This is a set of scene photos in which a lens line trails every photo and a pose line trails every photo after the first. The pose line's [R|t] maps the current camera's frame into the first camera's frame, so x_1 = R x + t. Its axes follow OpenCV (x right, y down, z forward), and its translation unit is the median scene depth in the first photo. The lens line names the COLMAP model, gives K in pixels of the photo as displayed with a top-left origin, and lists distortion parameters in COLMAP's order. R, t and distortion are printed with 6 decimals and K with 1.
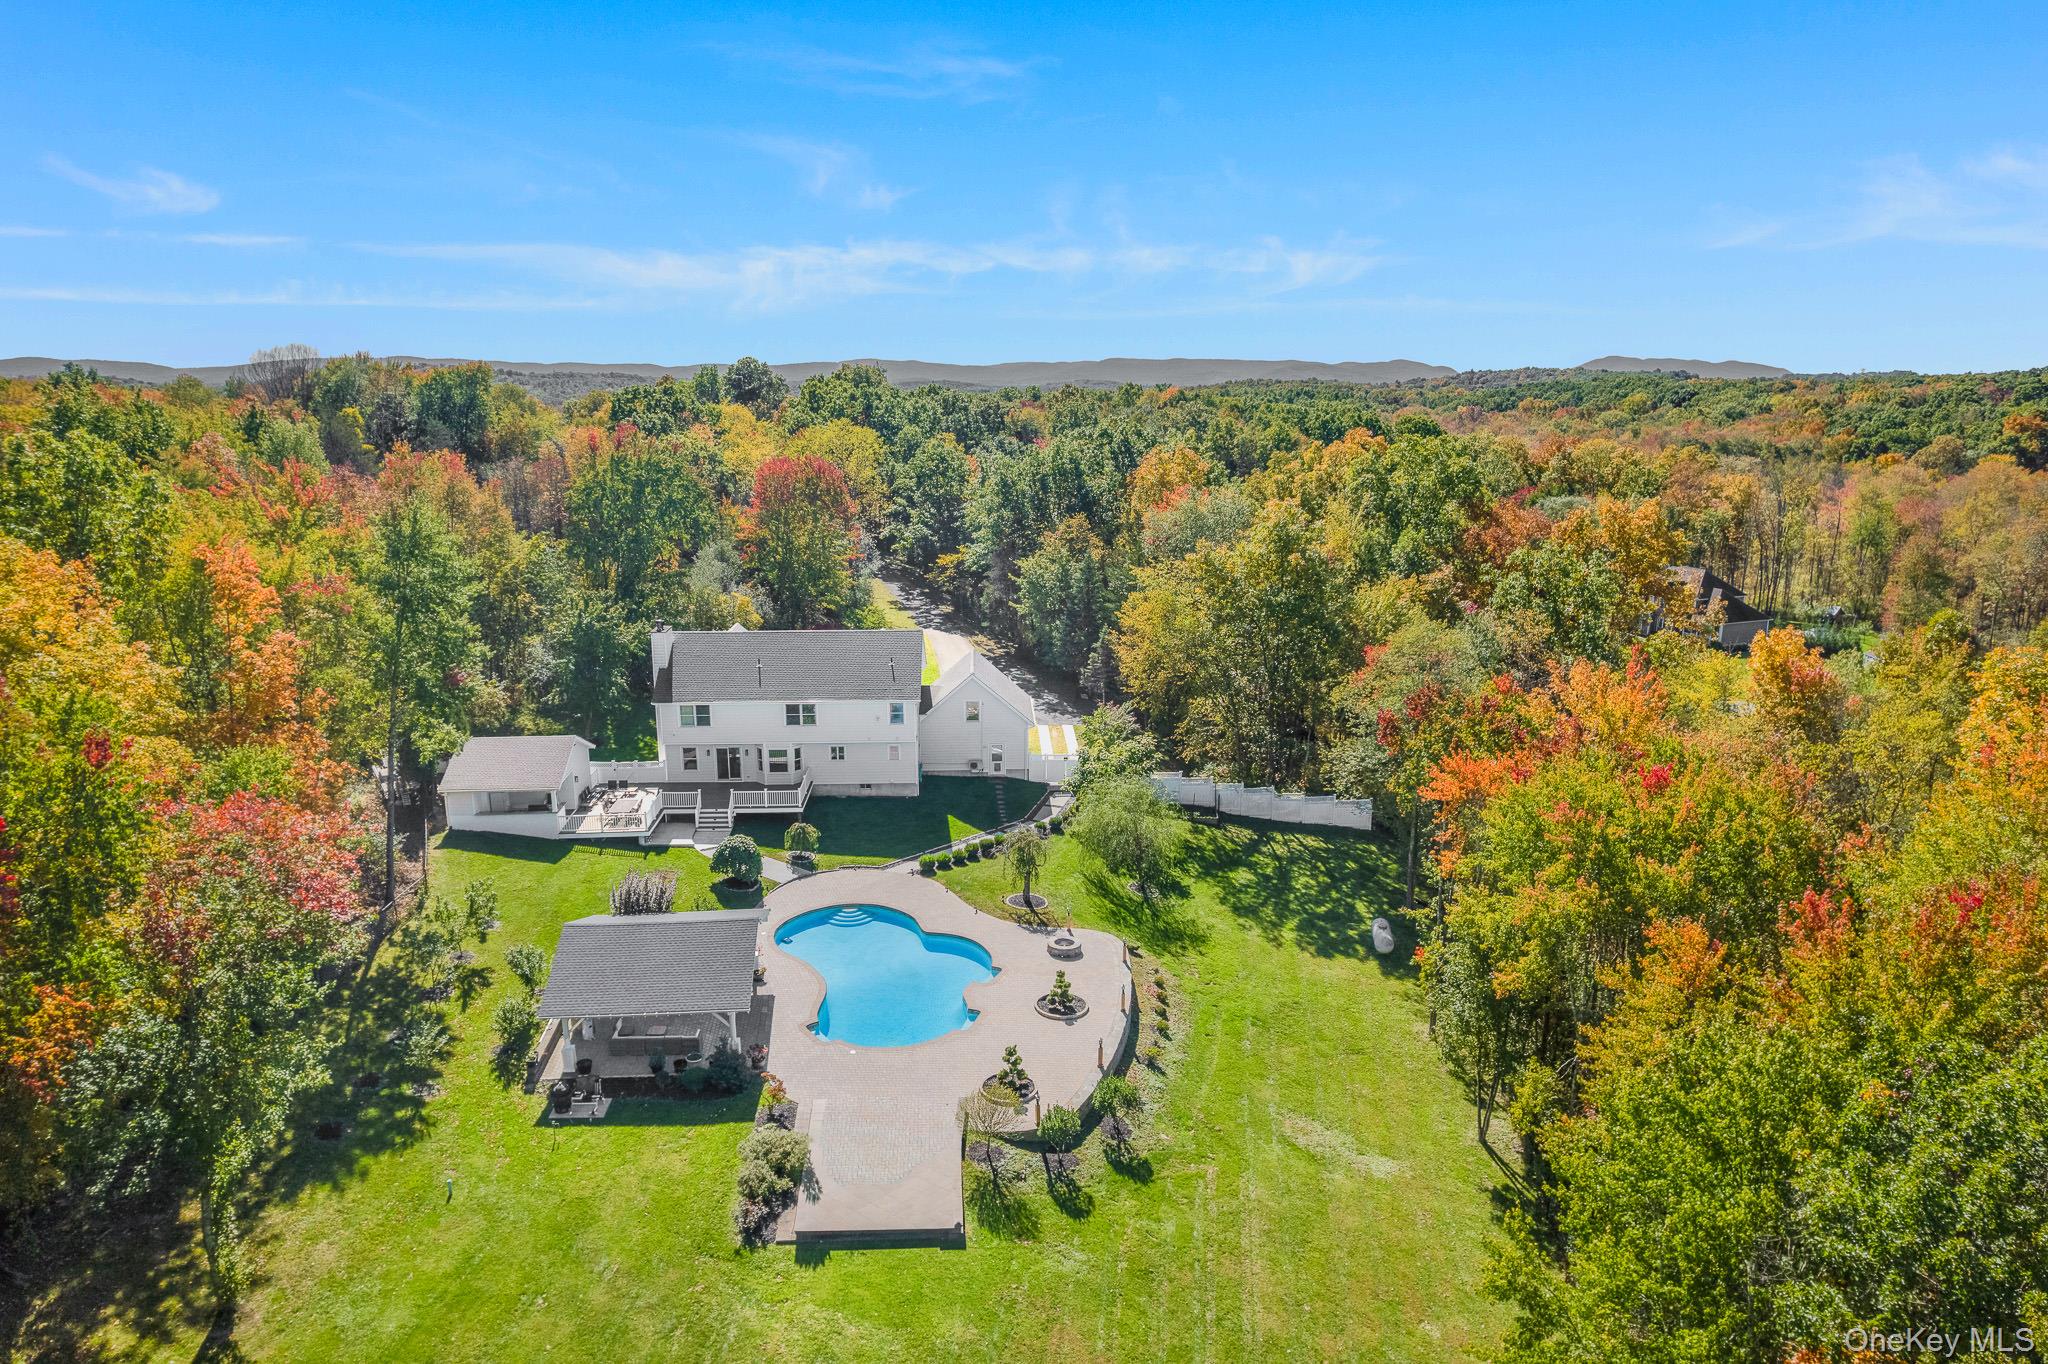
lens RADIAL K [[1328.4, 0, 1046.1], [0, 1328.4, 688.6], [0, 0, 1]] dist [-0.047664, 0.039588]
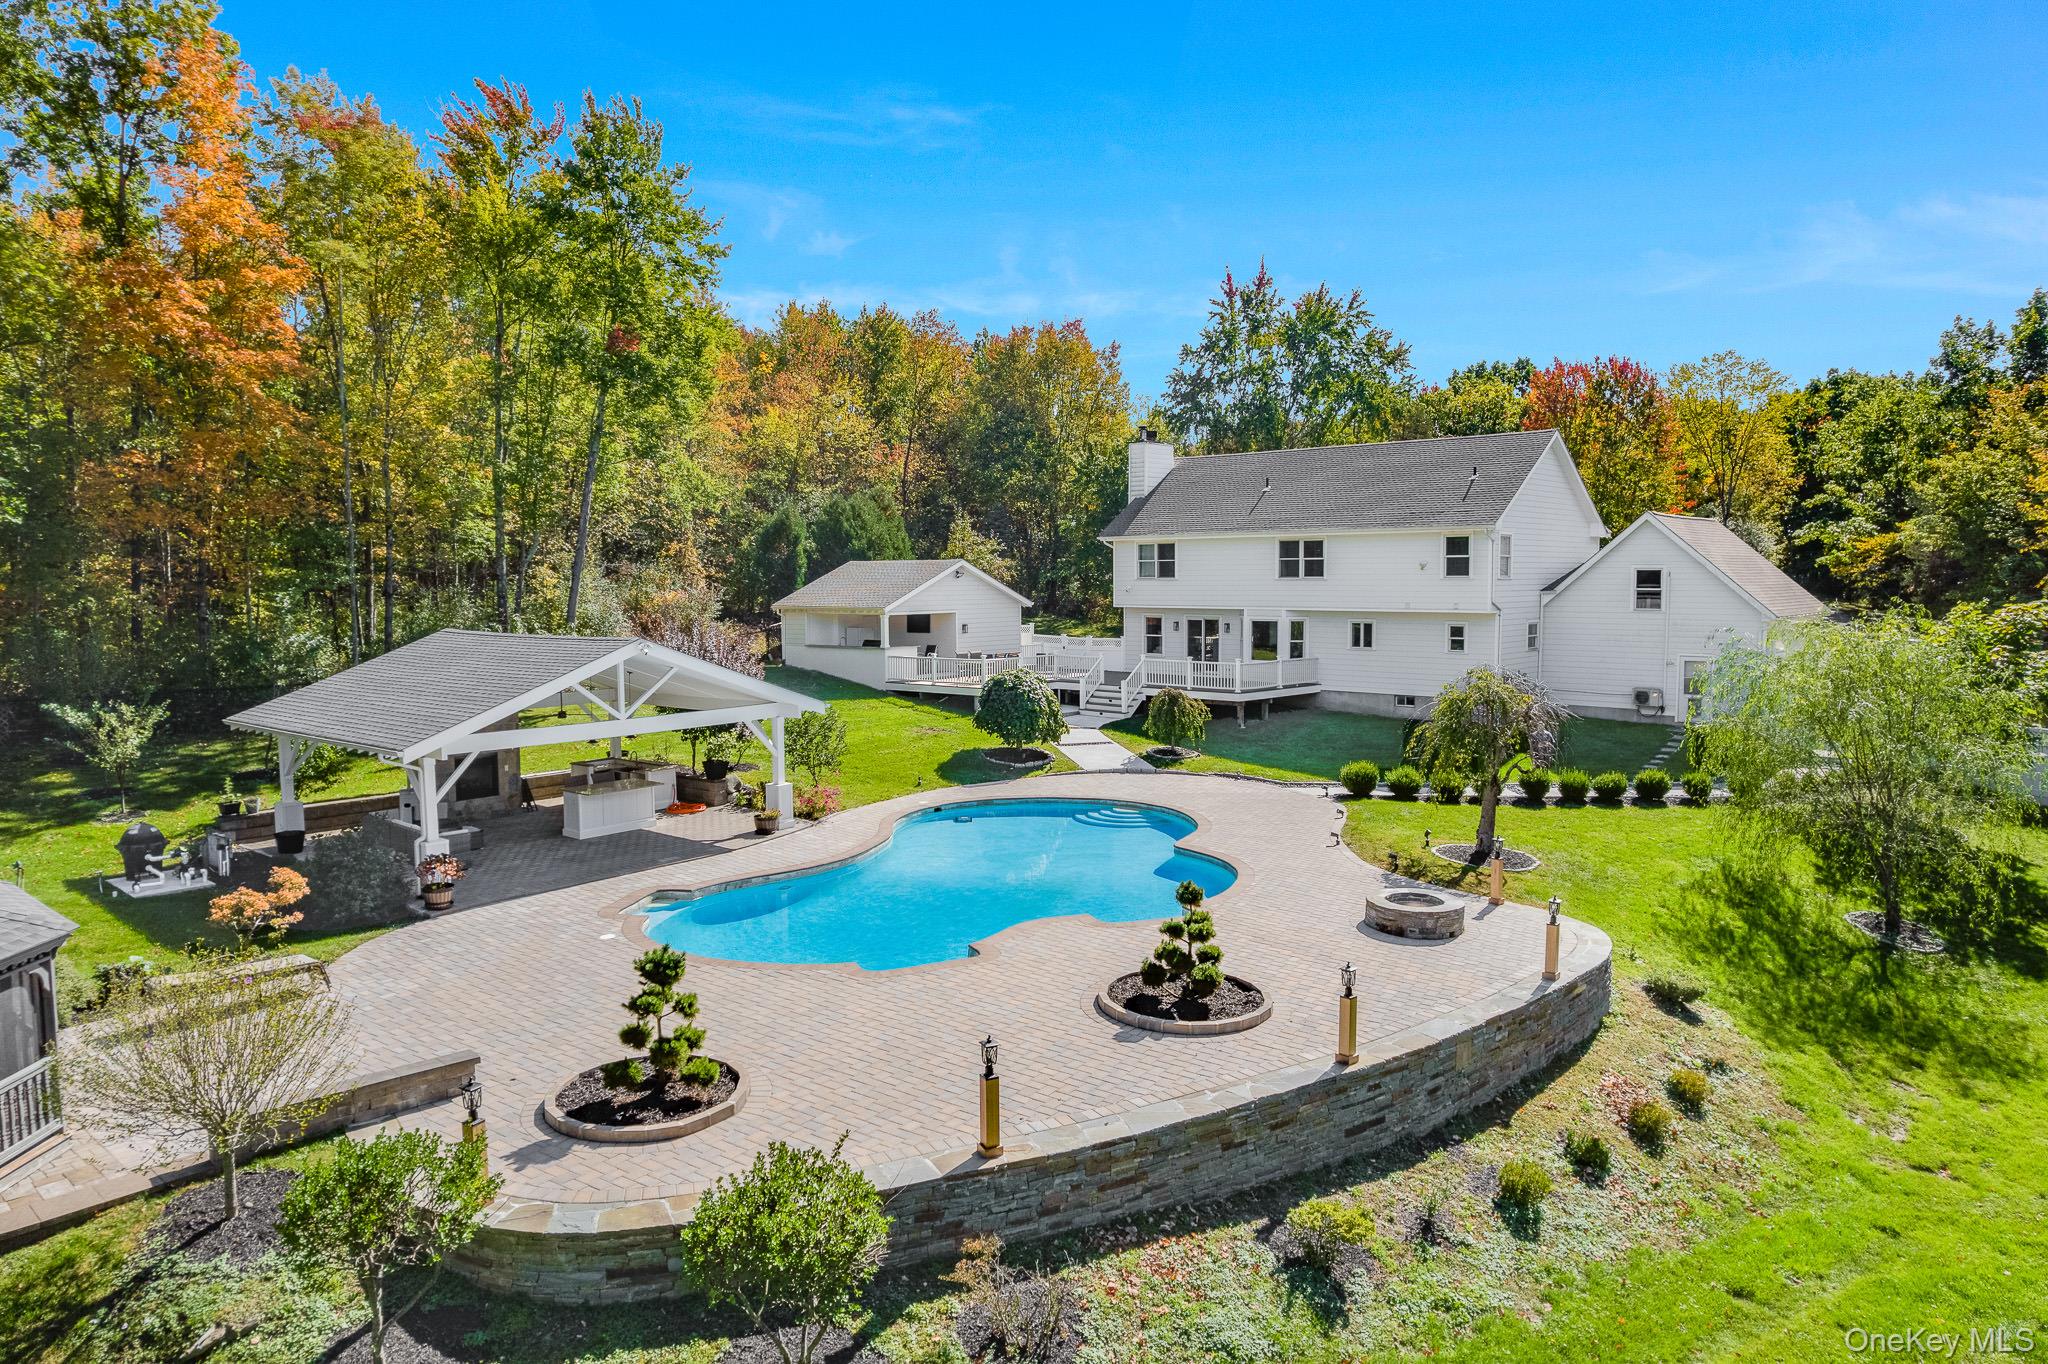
lens RADIAL K [[1328.4, 0, 1046.1], [0, 1328.4, 688.6], [0, 0, 1]] dist [-0.047664, 0.039588]
pose [[0.714402, 0.058914, -0.697251, 0.143329], [-0.156711, 0.984609, -0.077372, 0.138727], [0.681962, 0.164542, 0.712639, 0.525240]]
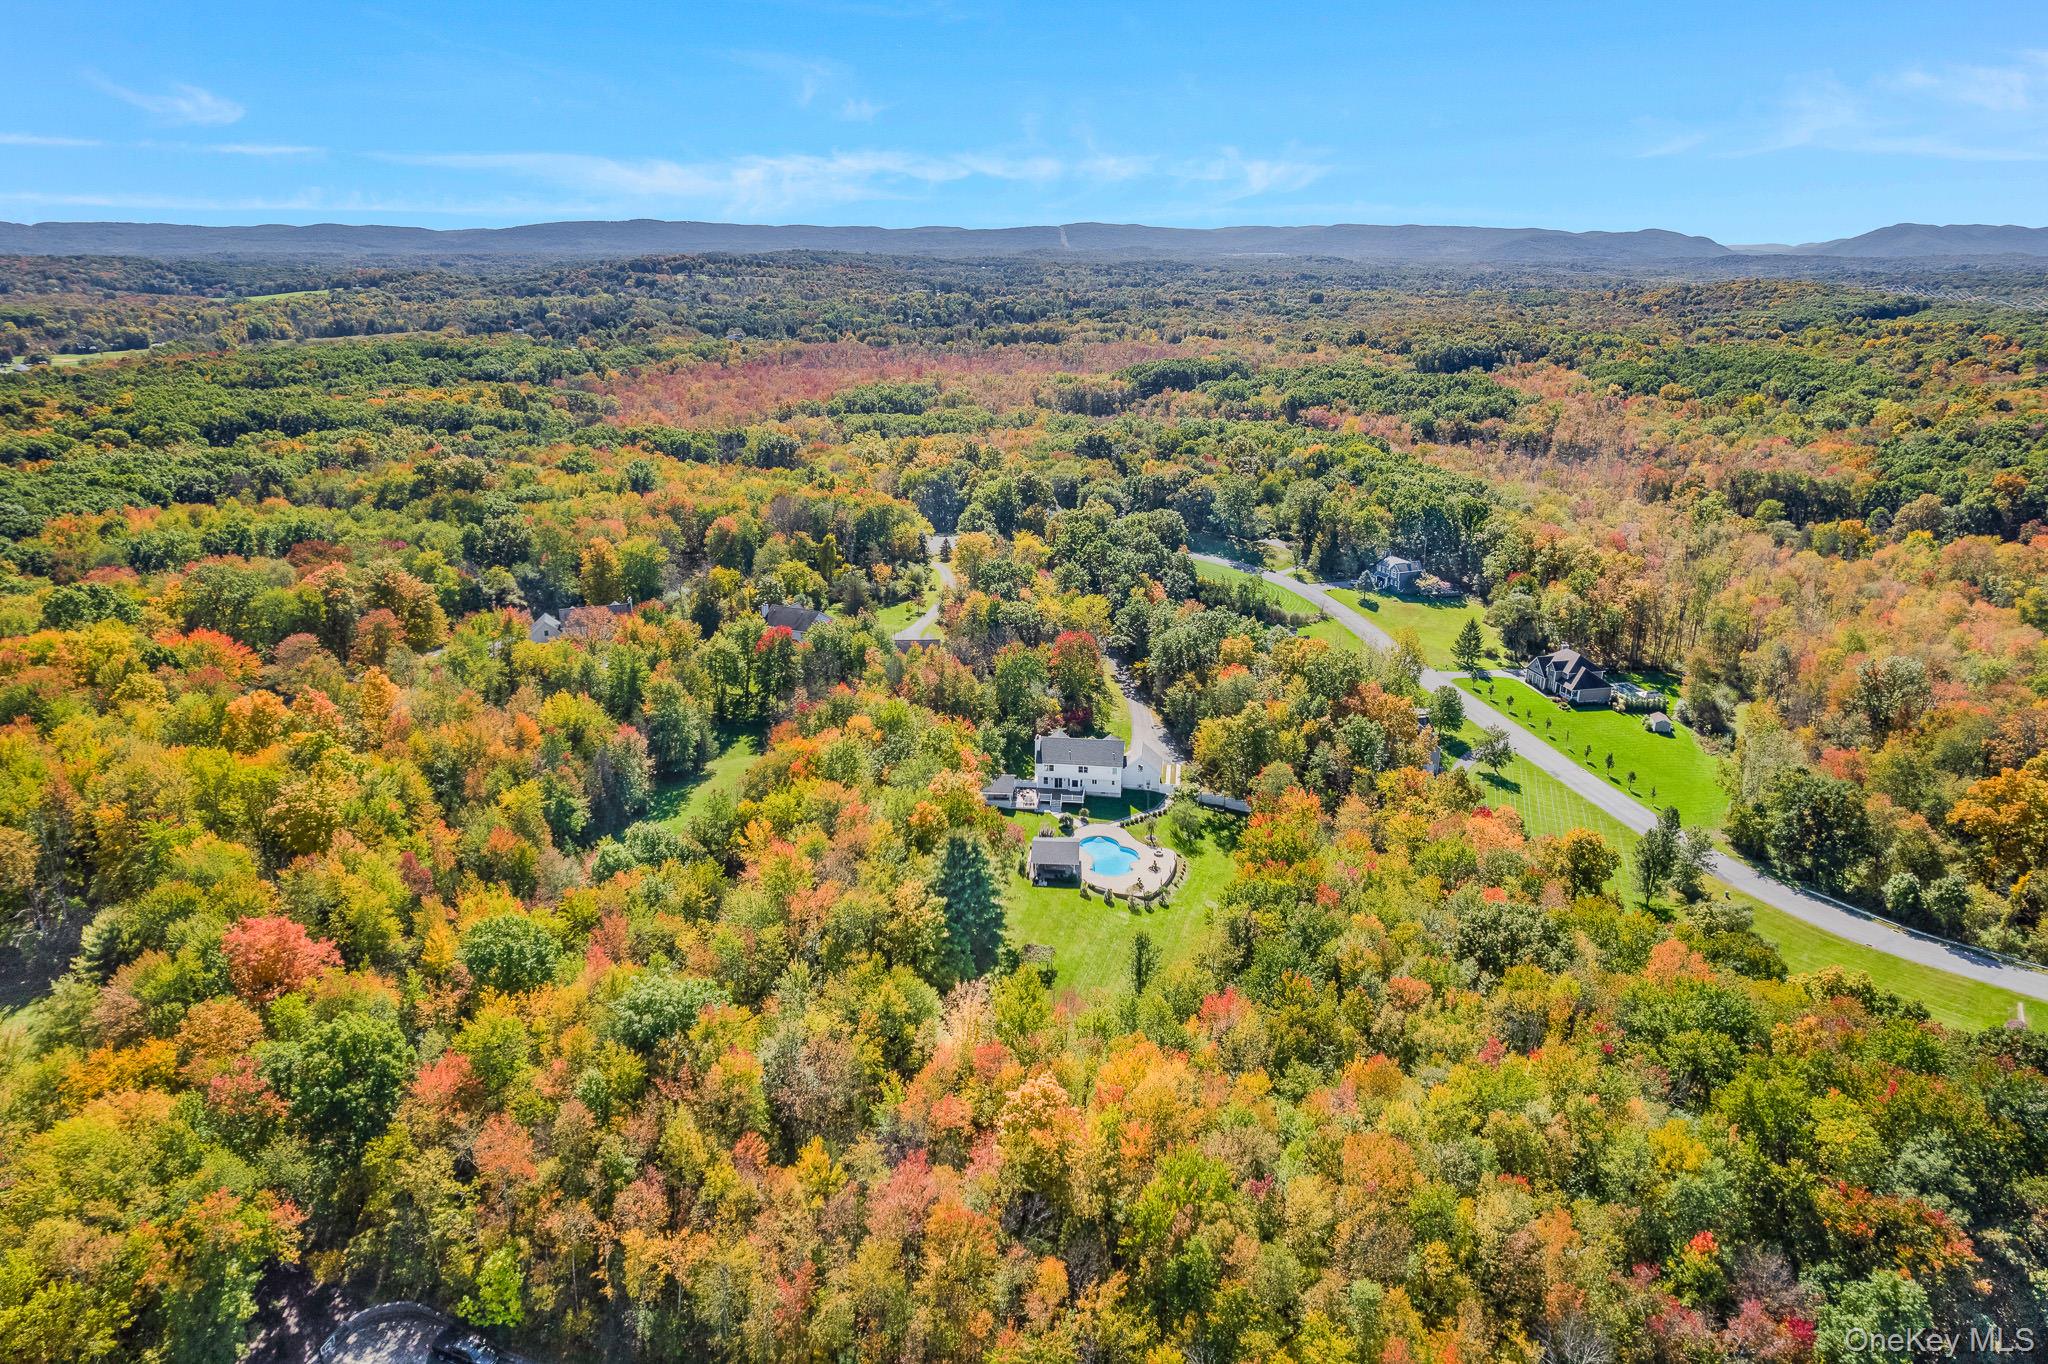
lens RADIAL K [[1328.4, 0, 1046.1], [0, 1328.4, 688.6], [0, 0, 1]] dist [-0.047664, 0.039588]
pose [[0.987241, 0.058255, -0.148197, 0.172395], [-0.043188, 0.993751, 0.102930, -0.478052], [0.153267, -0.095217, 0.983587, -2.006289]]
